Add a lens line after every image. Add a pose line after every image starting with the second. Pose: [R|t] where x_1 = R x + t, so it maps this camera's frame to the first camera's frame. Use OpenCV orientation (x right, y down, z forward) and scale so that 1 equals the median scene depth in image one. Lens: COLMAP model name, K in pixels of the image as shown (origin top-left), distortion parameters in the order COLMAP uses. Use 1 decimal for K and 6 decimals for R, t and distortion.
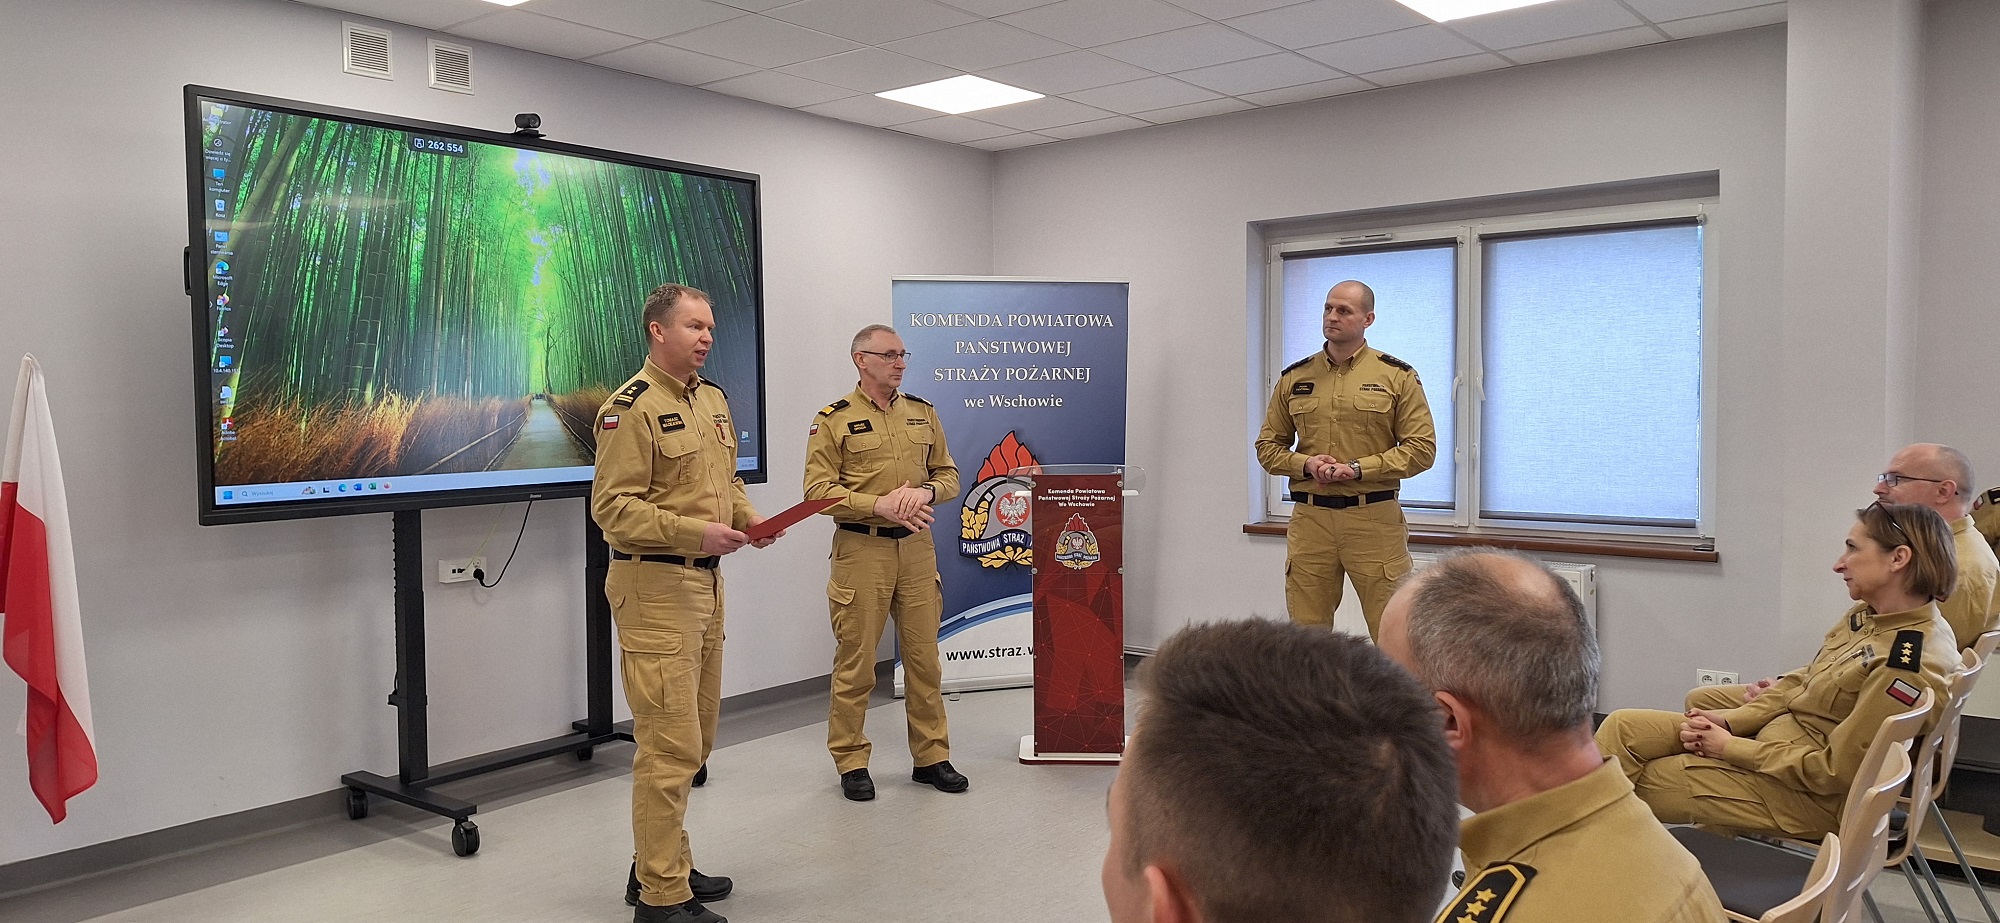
lens RADIAL K [[1373.3, 0, 1000.0], [0, 1373.3, 461.5], [0, 0, 1]] dist [0.092781, -0.145650]
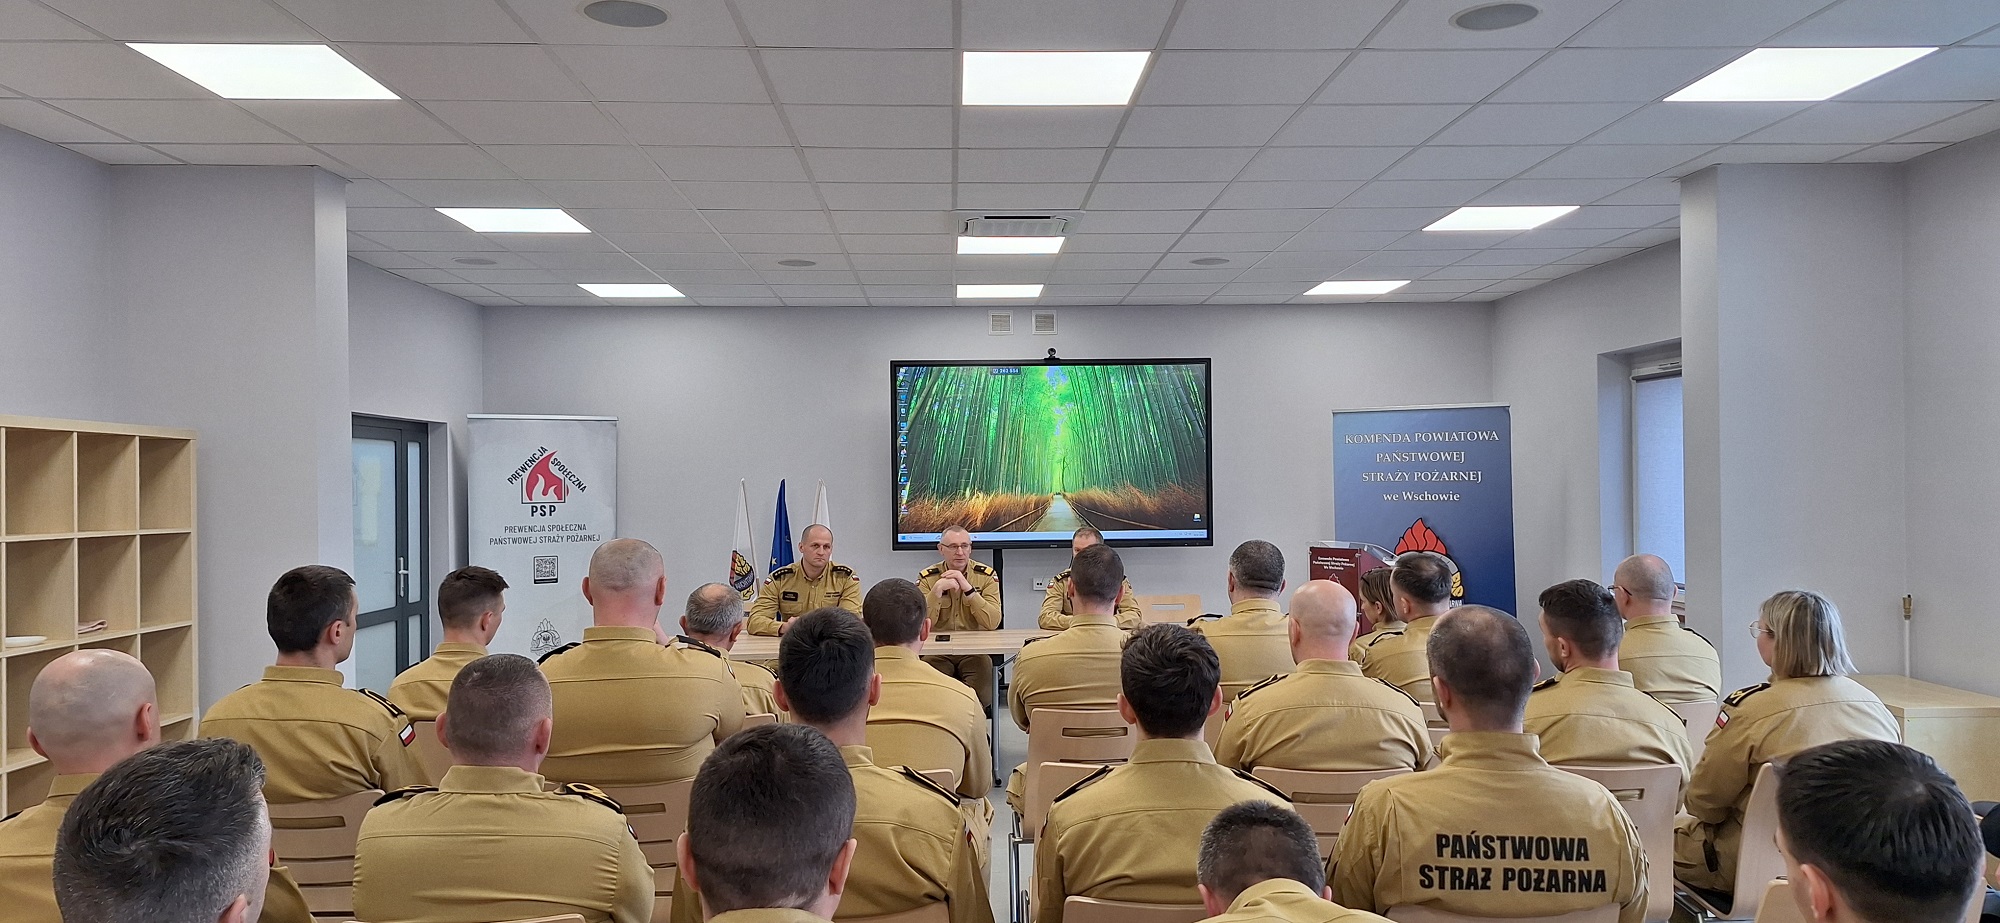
lens RADIAL K [[1373.3, 0, 1000.0], [0, 1373.3, 461.5], [0, 0, 1]] dist [0.092781, -0.145650]
pose [[0.651573, -0.005914, -0.758563, 1.050482], [-0.032091, 0.998860, -0.035352, -0.022033], [0.757907, 0.047377, 0.650640, -0.287991]]
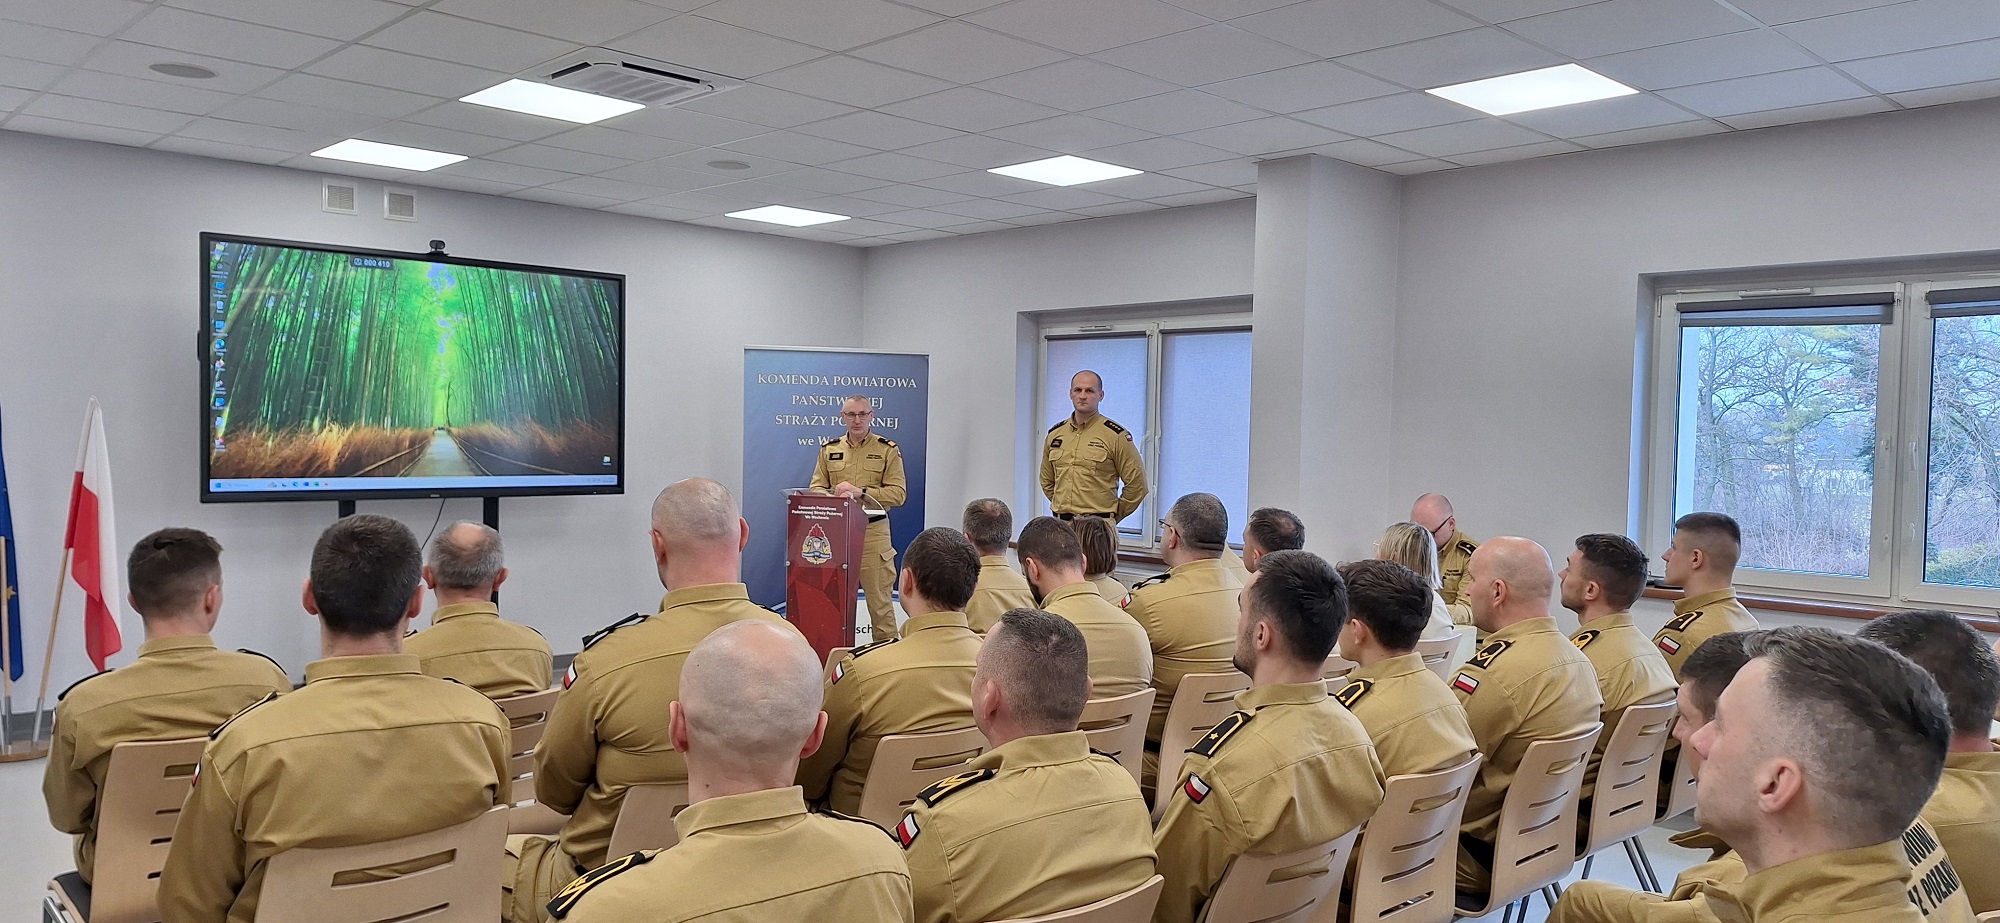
lens RADIAL K [[1359.6, 0, 1018.4], [0, 1359.6, 487.0], [0, 0, 1]] dist [0.079438, -0.142920]
pose [[0.992043, 0.038772, -0.119783, 0.462585], [-0.039194, 0.999231, -0.001167, -0.006957], [0.119646, 0.005852, 0.992799, -0.387326]]
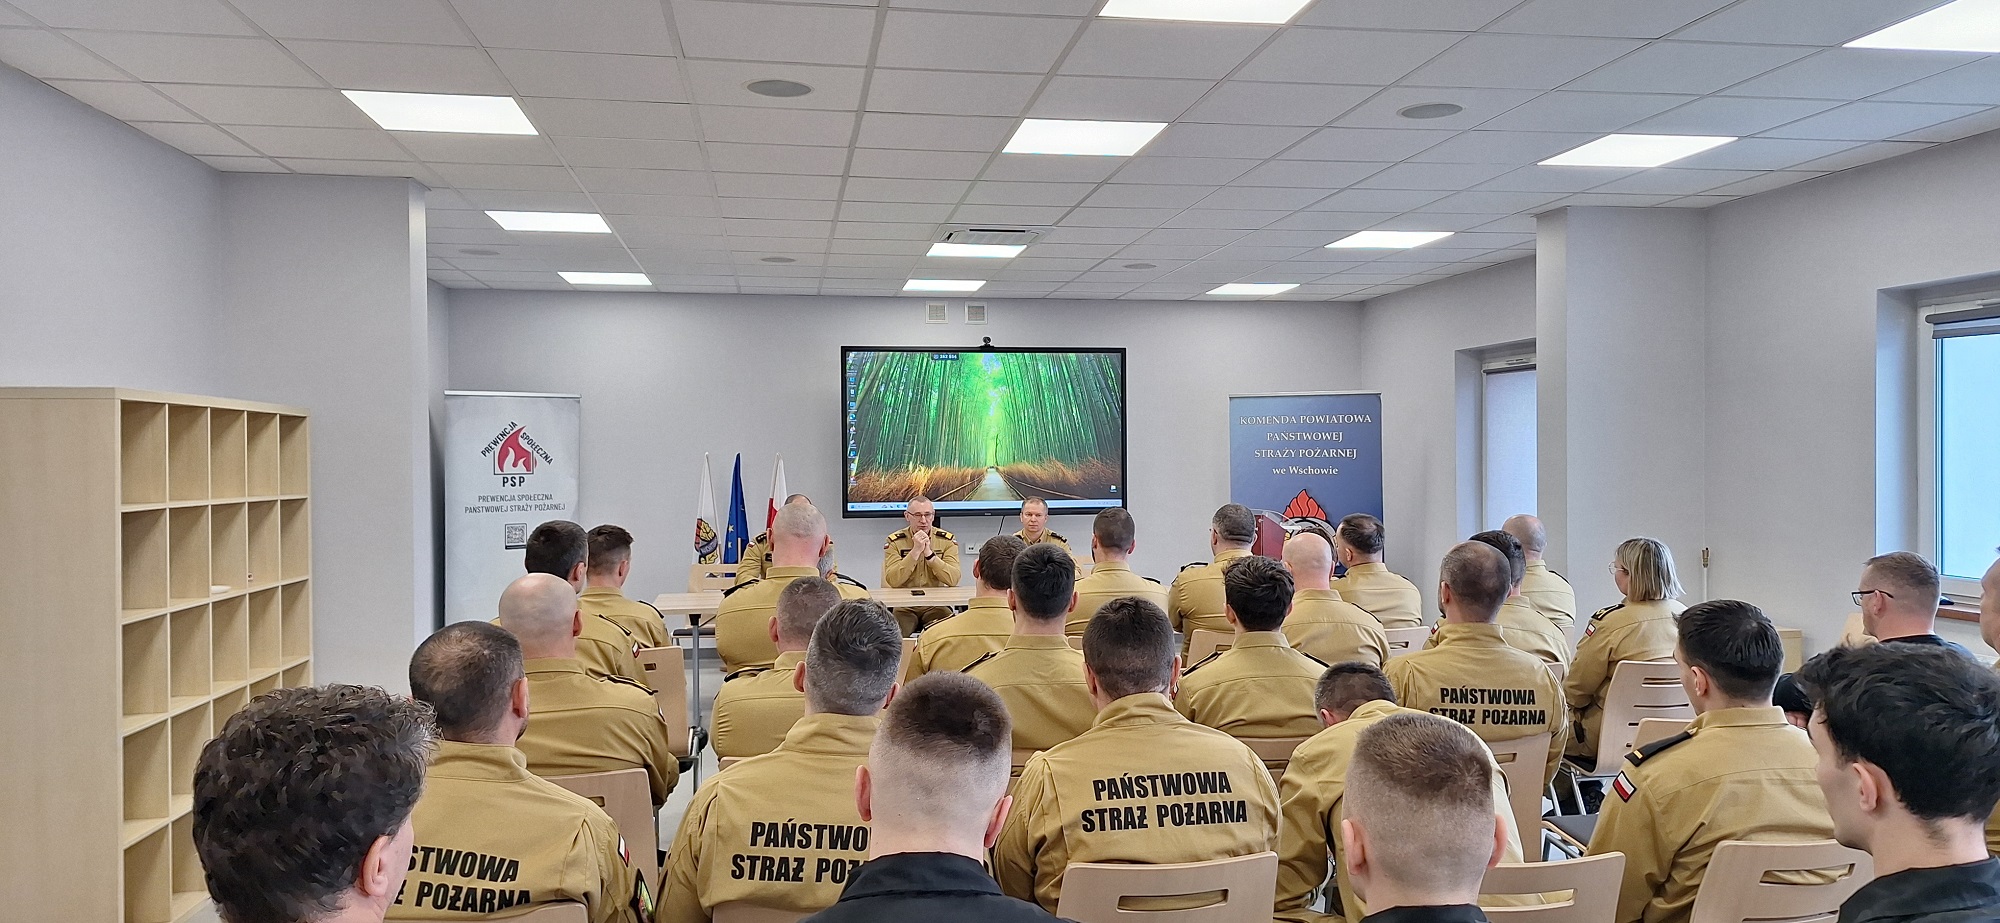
lens RADIAL K [[1373.3, 0, 1000.0], [0, 1373.3, 461.5], [0, 0, 1]] dist [0.092781, -0.145650]
pose [[0.738056, 0.011383, -0.674644, 1.104230], [-0.033572, 0.999239, -0.019869, -0.014509], [0.673904, 0.037314, 0.737876, -0.547380]]
